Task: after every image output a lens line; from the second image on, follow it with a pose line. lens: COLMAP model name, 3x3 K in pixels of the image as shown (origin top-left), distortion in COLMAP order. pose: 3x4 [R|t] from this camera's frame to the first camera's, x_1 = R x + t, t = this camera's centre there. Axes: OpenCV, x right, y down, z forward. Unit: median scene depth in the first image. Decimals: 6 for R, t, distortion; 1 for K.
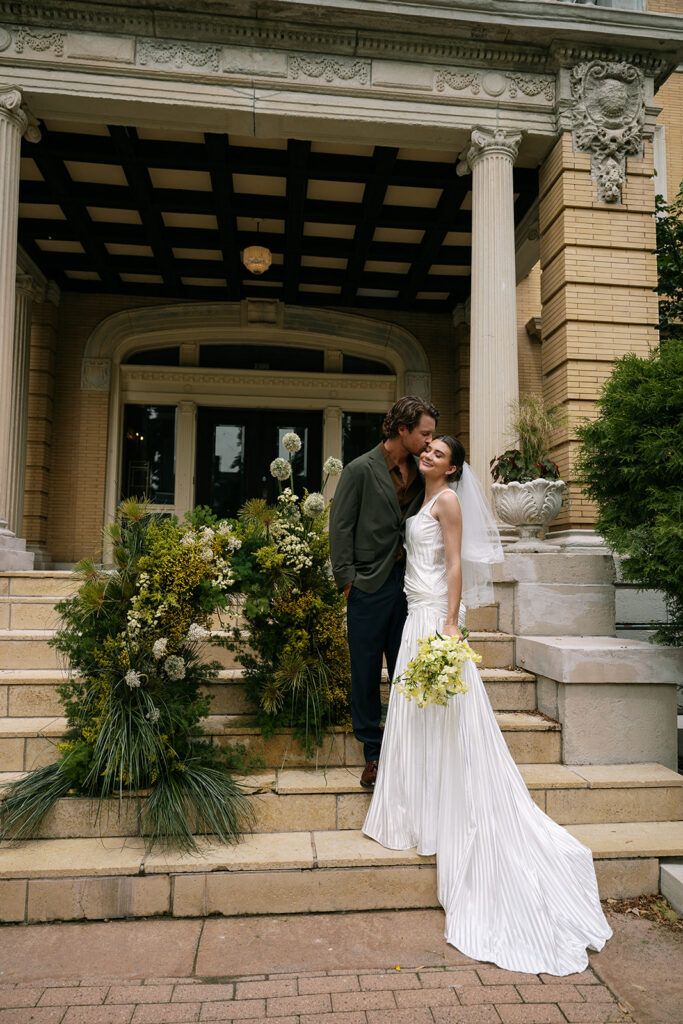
lens RADIAL K [[682.2, 0, 347.2], [0, 682.2, 516.1], [0, 0, 1]] dist [0.000909, -0.003222]
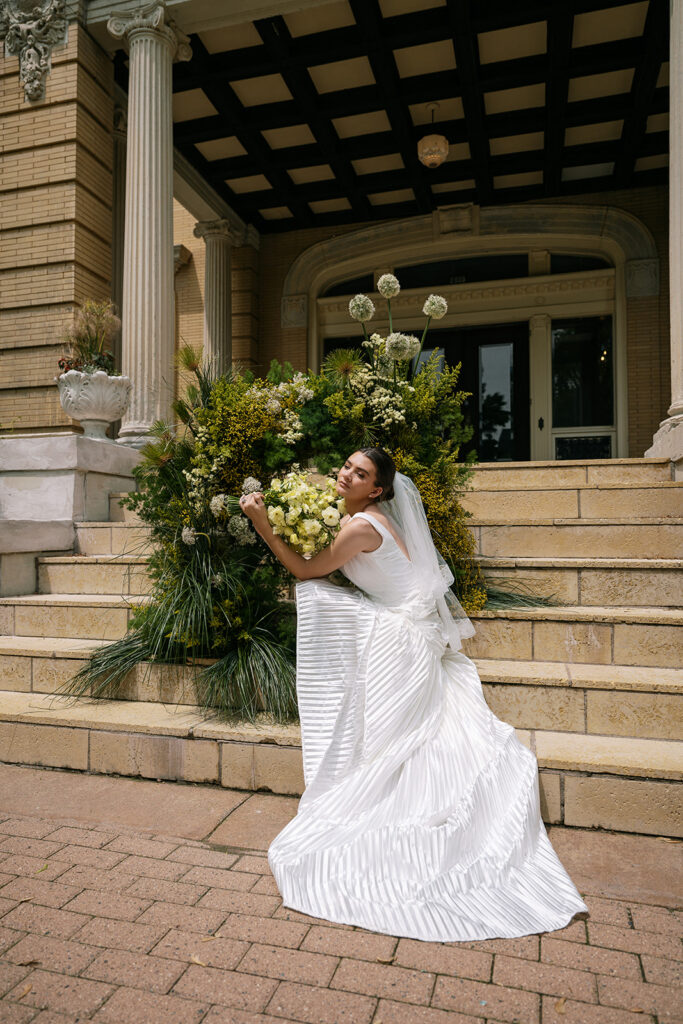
lens RADIAL K [[682.2, 0, 338.6], [0, 682.2, 514.5], [0, 0, 1]] dist [0.000909, -0.003222]
pose [[0.927150, -0.023994, -0.373922, 0.115375], [0.043593, 0.998078, 0.044043, 0.091477], [0.372147, -0.057135, 0.926414, 0.111560]]
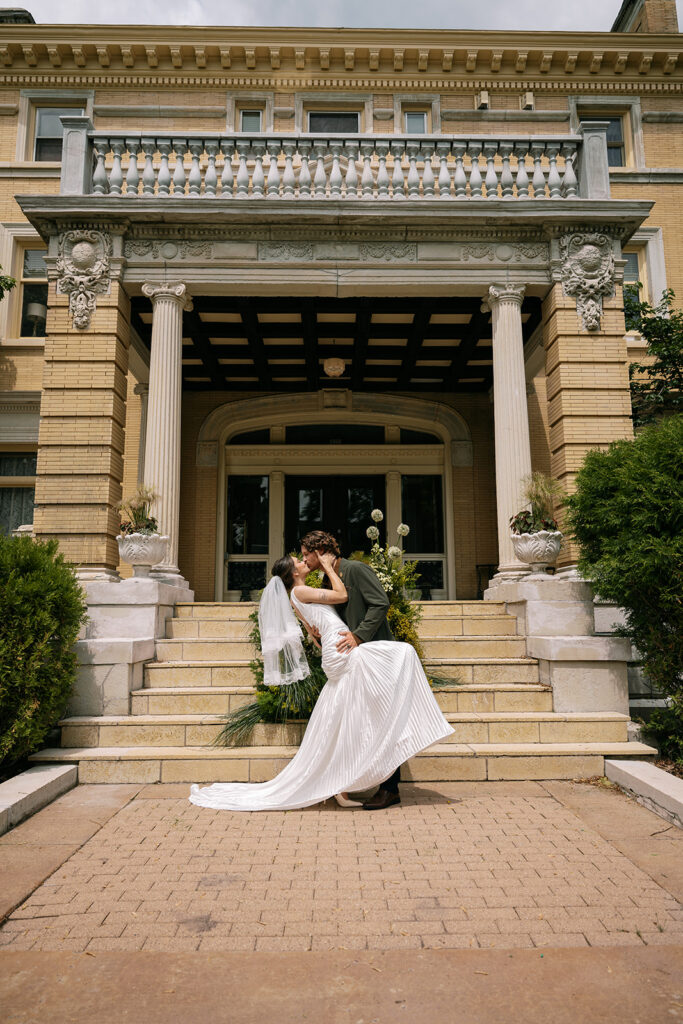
lens RADIAL K [[682.2, 0, 346.2], [0, 682.2, 509.5], [0, 0, 1]] dist [0.000909, -0.003222]
pose [[0.996235, -0.031643, -0.080712, -0.015322], [0.025532, 0.996807, -0.075657, -0.000545], [0.082849, 0.073312, 0.993862, -0.417964]]
